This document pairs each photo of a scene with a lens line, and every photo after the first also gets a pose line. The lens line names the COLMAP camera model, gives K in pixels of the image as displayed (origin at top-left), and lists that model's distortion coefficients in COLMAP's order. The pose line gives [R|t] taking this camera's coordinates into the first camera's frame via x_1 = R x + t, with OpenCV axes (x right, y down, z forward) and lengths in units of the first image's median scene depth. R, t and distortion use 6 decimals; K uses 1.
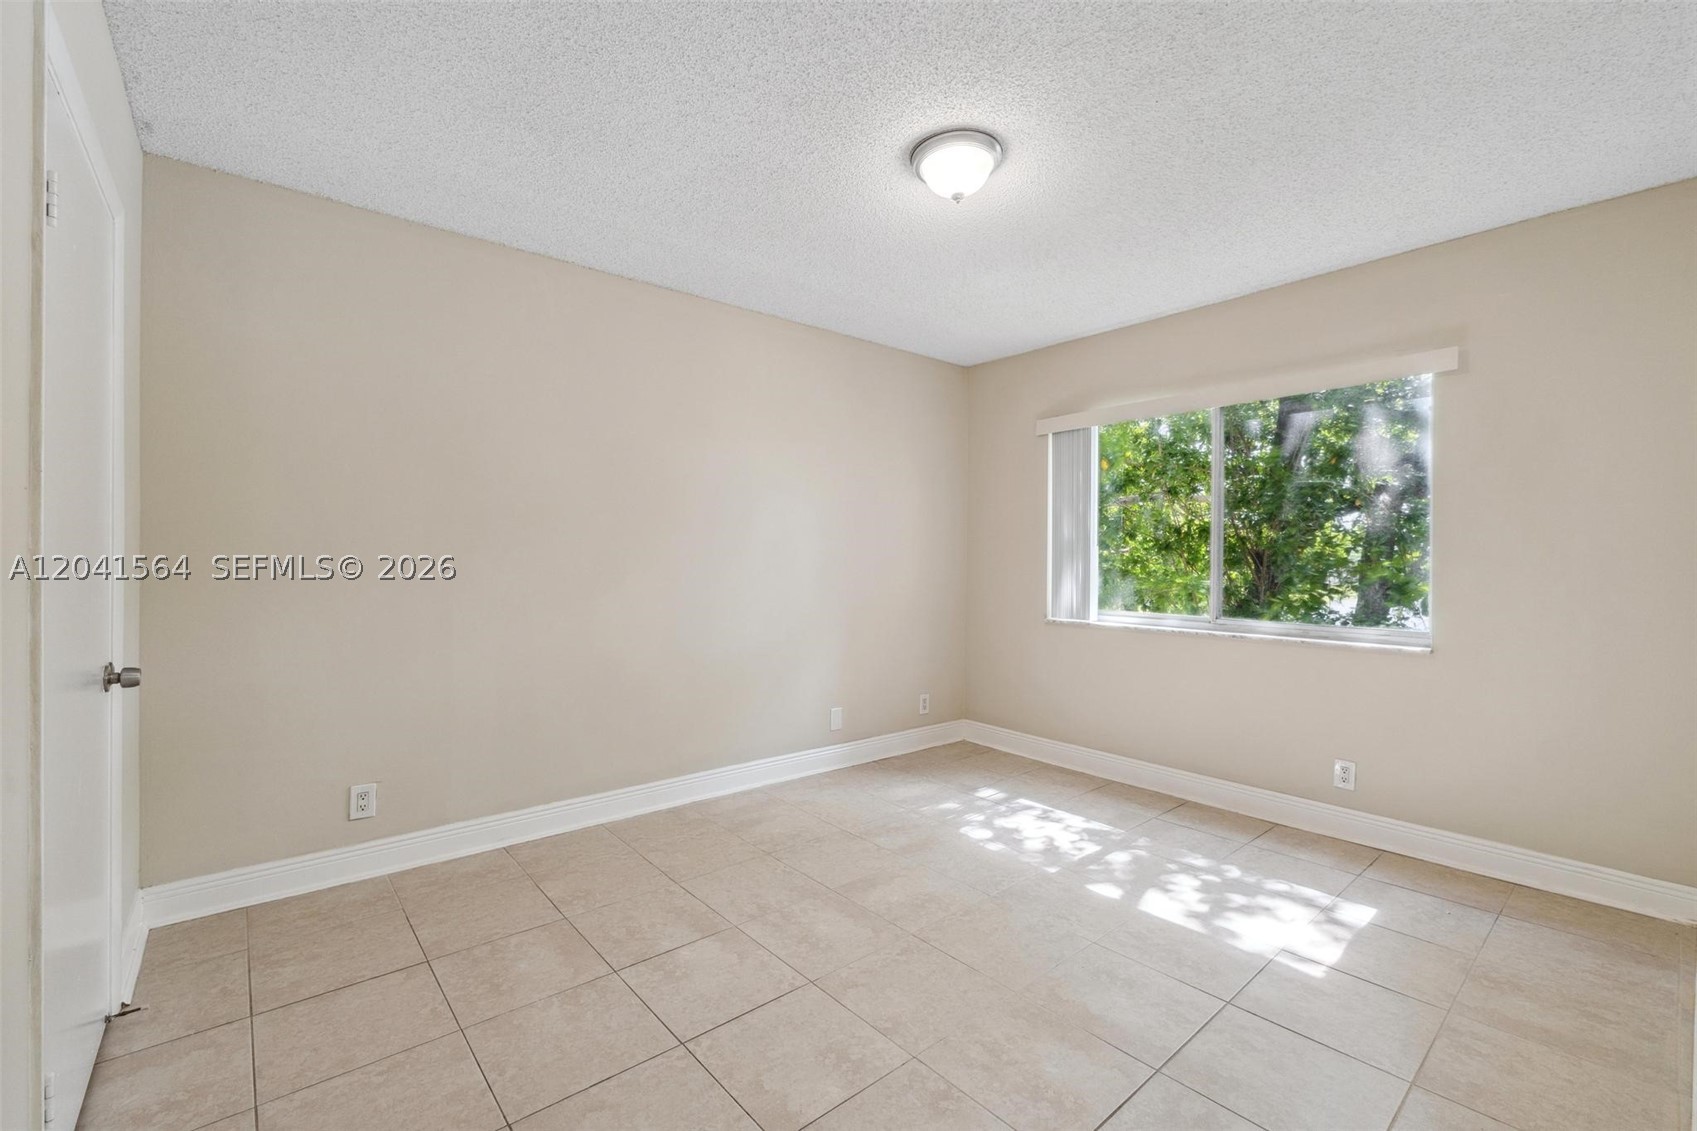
lens RADIAL K [[715.6, 0, 847.6], [0, 715.6, 568.3], [0, 0, 1]] dist [-0.002151, -0.000189]
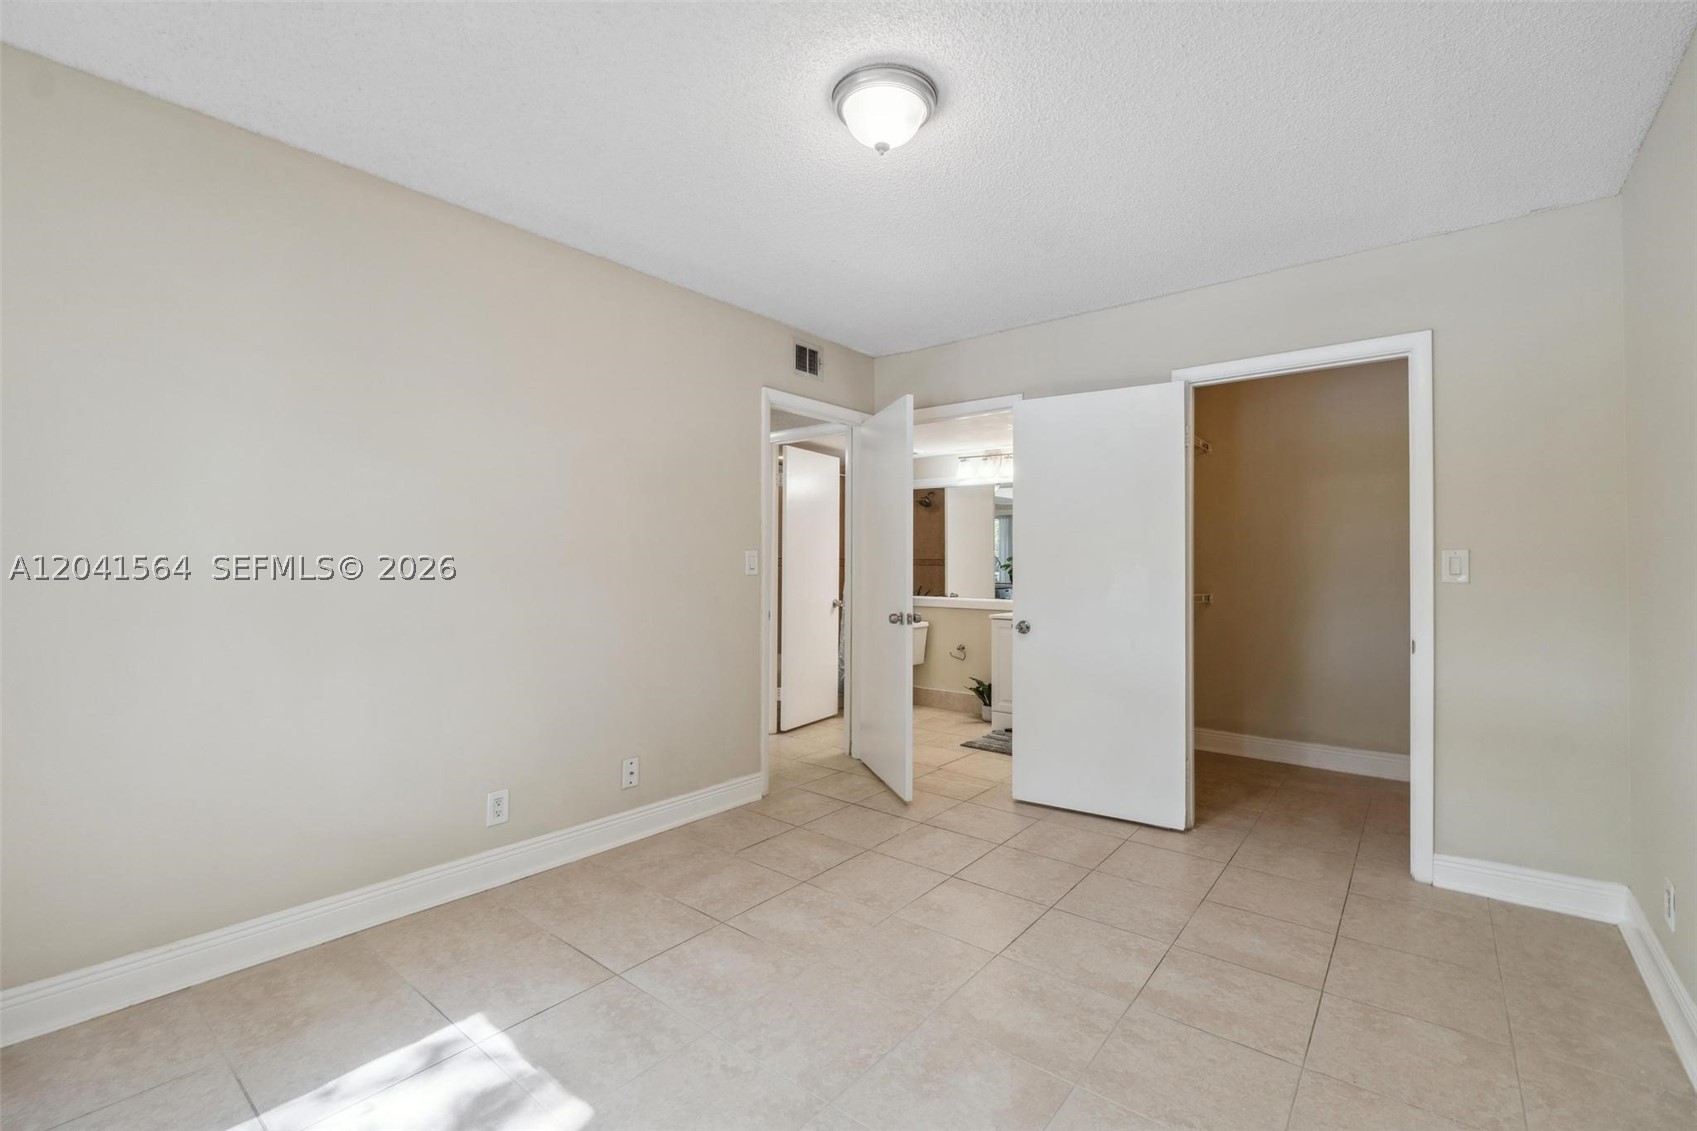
lens RADIAL K [[715.6, 0, 847.6], [0, 715.6, 568.3], [0, 0, 1]] dist [-0.002151, -0.000189]
pose [[-0.984185, -0.012289, -0.176719, 0.349363], [-0.014031, 0.999864, 0.008611, -0.015208], [0.176589, 0.010955, -0.984224, 1.891797]]
